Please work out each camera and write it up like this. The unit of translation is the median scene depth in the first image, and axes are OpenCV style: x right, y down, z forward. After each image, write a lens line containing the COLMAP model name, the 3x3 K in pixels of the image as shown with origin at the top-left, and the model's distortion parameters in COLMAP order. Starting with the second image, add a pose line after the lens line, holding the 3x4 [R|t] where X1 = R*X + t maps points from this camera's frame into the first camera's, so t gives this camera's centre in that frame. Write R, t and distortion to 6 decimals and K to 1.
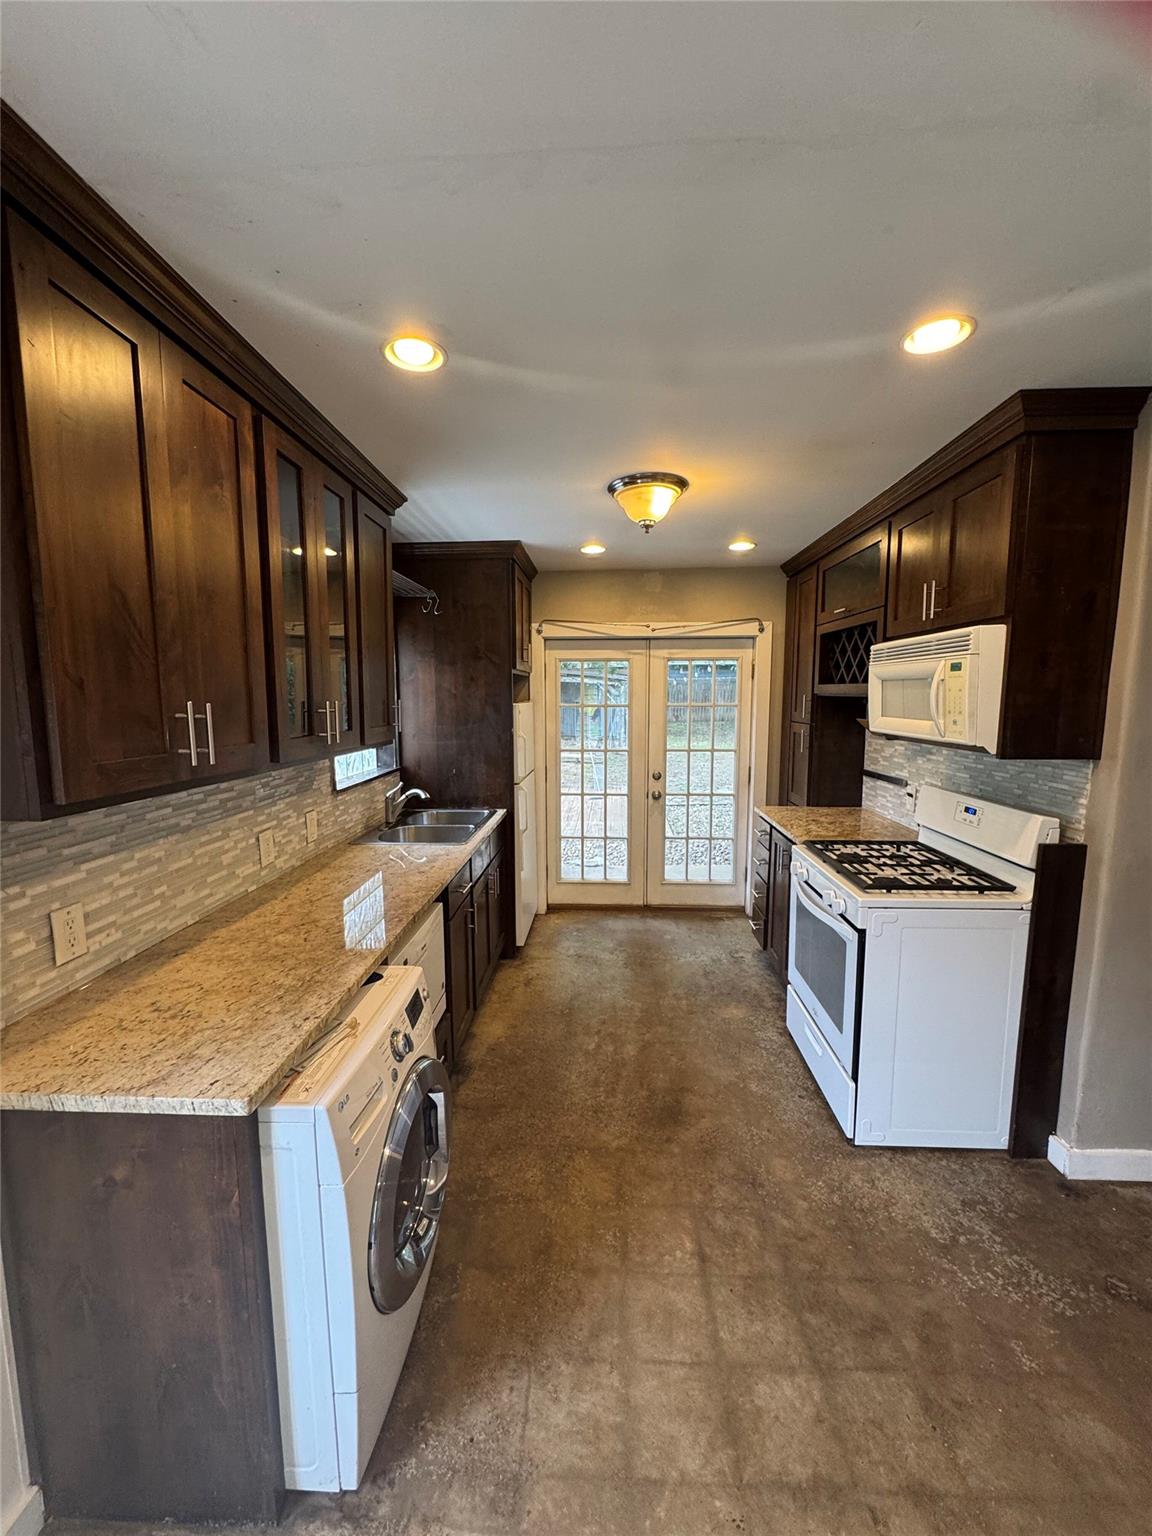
lens RADIAL K [[609.3, 0, 576.0], [0, 609.3, 768.0], [0, 0, 1]] dist [-0.001537, 0.000415]
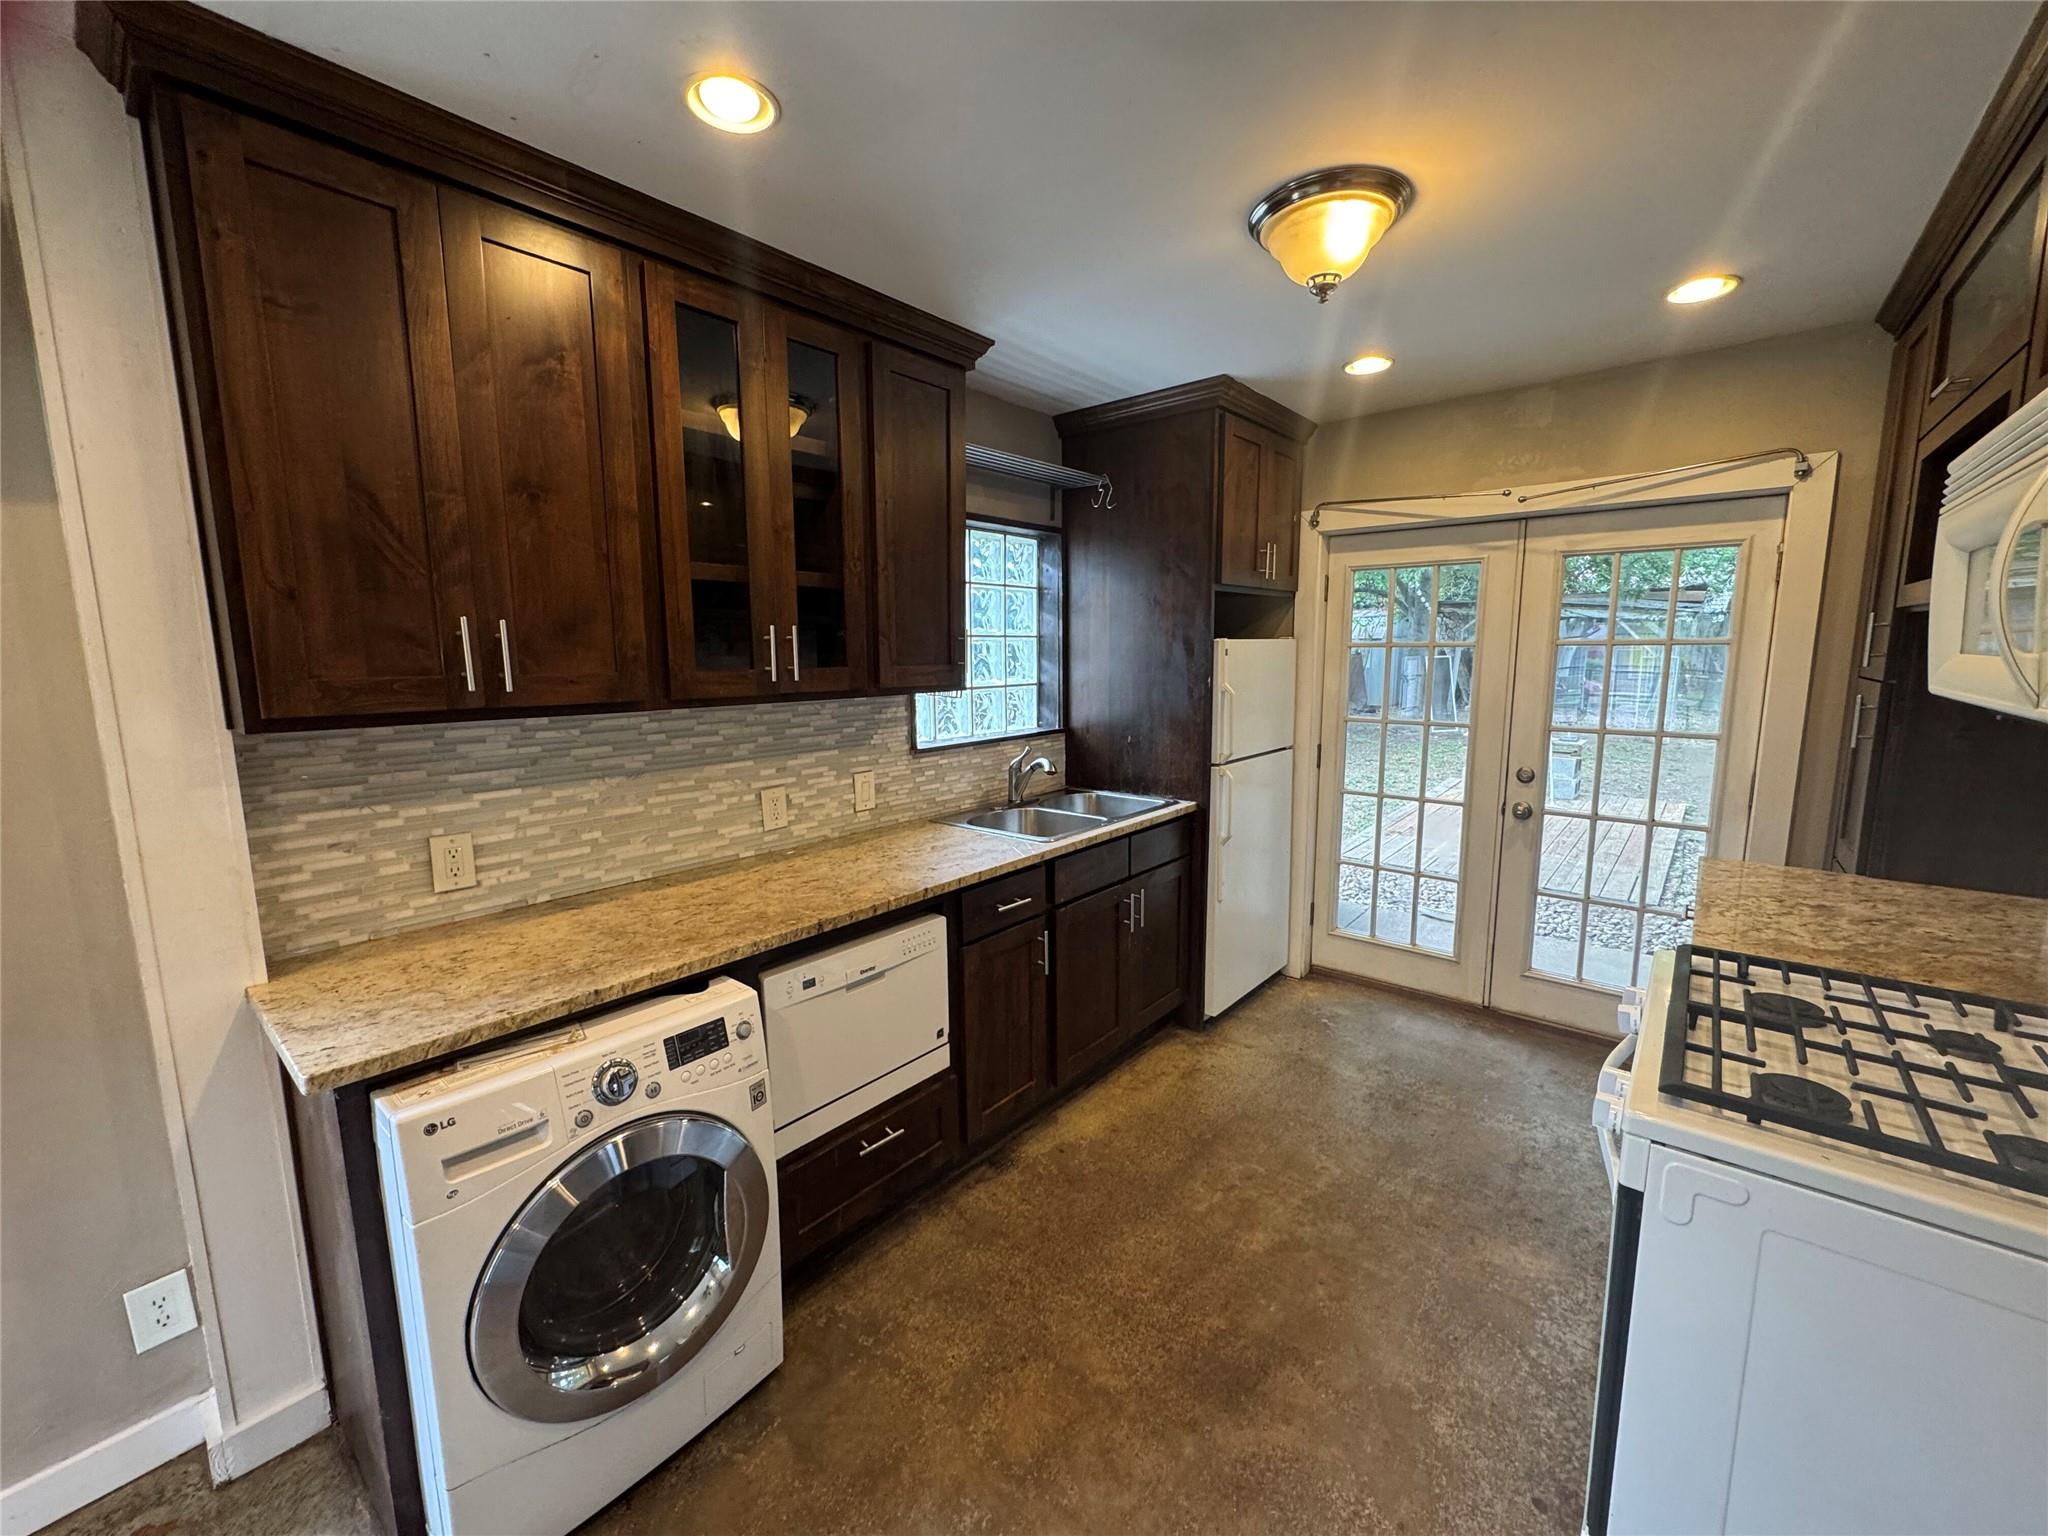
lens RADIAL K [[812.4, 0, 1025.6], [0, 812.4, 763.6], [0, 0, 1]] dist [-0.001537, 0.000415]
pose [[0.796304, 0.082791, -0.599205, 0.465513], [-0.066807, 0.996566, 0.048911, -0.006994], [0.601196, 0.001083, 0.799101, 0.362562]]
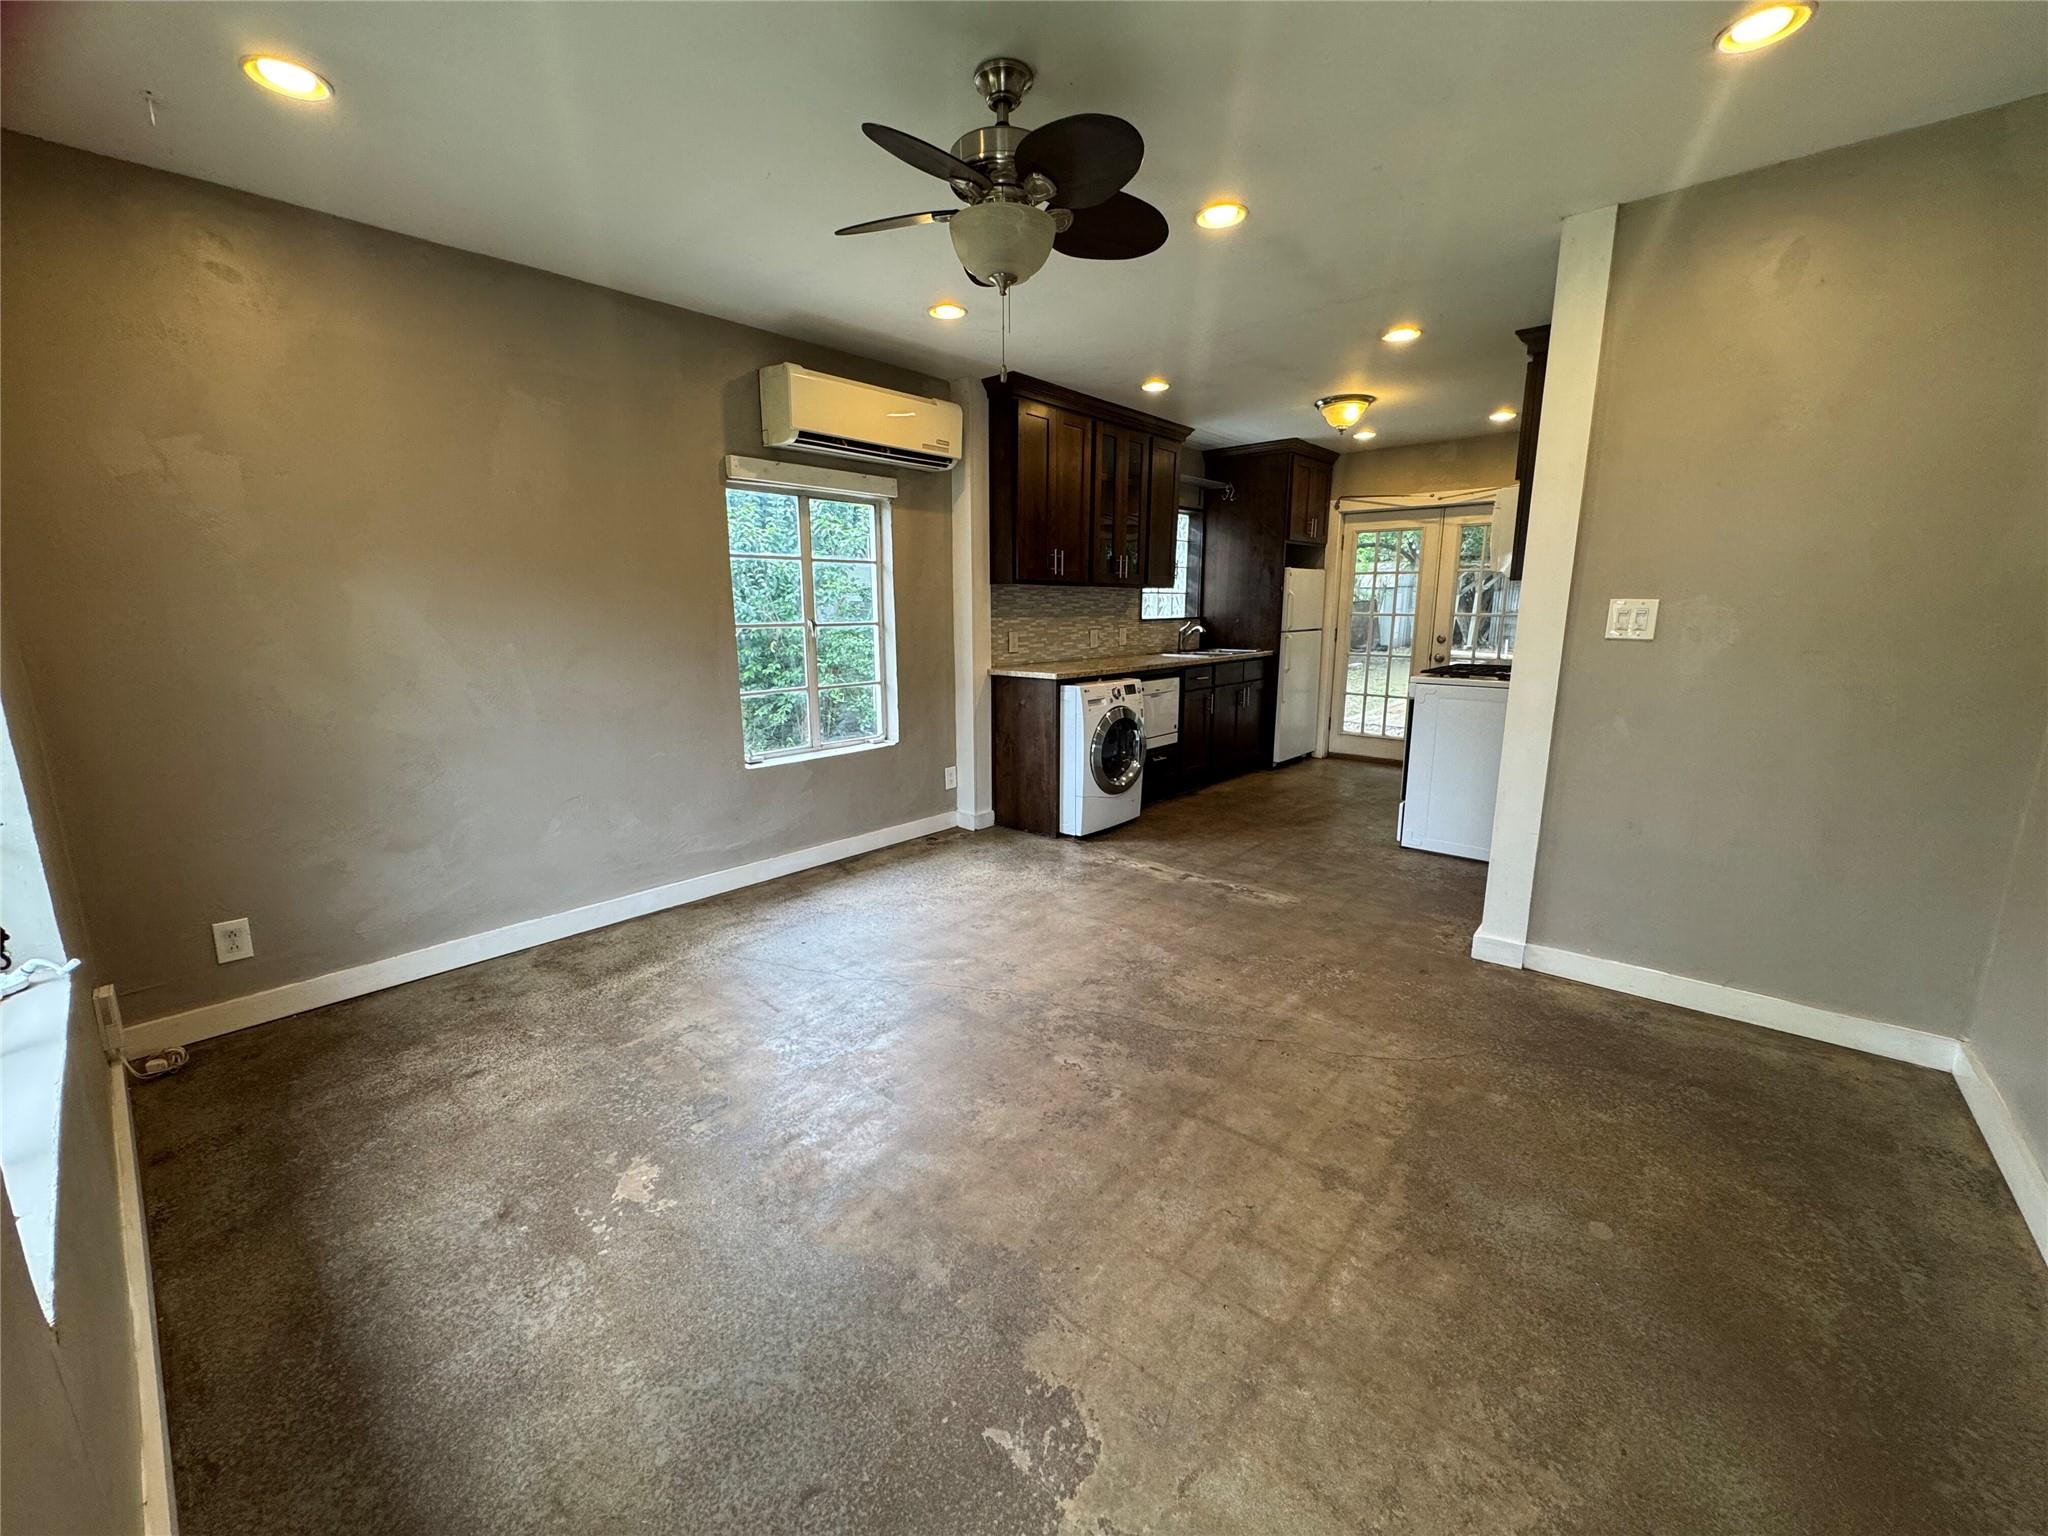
lens RADIAL K [[812.4, 0, 1025.6], [0, 812.4, 763.6], [0, 0, 1]] dist [-0.001537, 0.000415]
pose [[0.784181, 0.123080, -0.608204, 1.000239], [-0.075462, 0.991773, 0.103405, 0.300408], [0.615927, -0.035192, 0.787017, -1.242994]]
